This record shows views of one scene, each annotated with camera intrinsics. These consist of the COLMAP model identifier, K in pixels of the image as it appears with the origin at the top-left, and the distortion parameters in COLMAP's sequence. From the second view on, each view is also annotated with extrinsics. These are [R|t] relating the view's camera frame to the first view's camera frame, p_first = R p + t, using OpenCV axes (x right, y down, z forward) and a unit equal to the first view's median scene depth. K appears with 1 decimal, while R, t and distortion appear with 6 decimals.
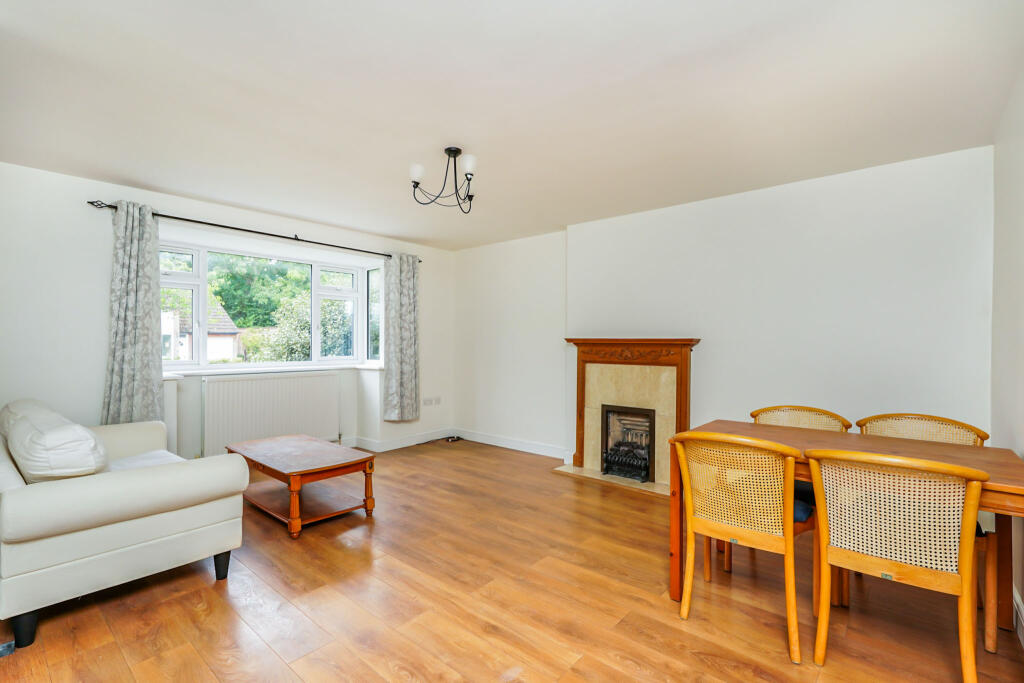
lens RADIAL K [[466.5, 0, 511.3], [0, 466.5, 343.7], [0, 0, 1]] dist [-0.000088, 0.000089]
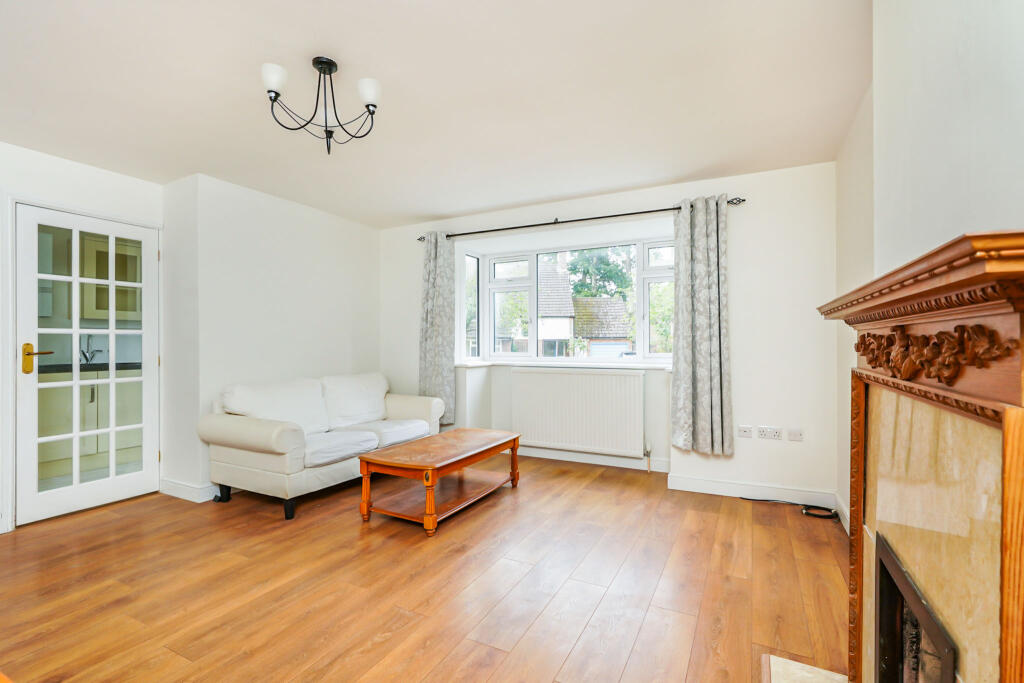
lens RADIAL K [[466.5, 0, 513.3], [0, 466.5, 342.2], [0, 0, 1]] dist [-0.000088, 0.000089]
pose [[0.240281, -0.003617, -0.970697, 0.351784], [0.001154, 0.999993, -0.003440, 0.011835], [0.970703, -0.000293, 0.240283, 0.597579]]
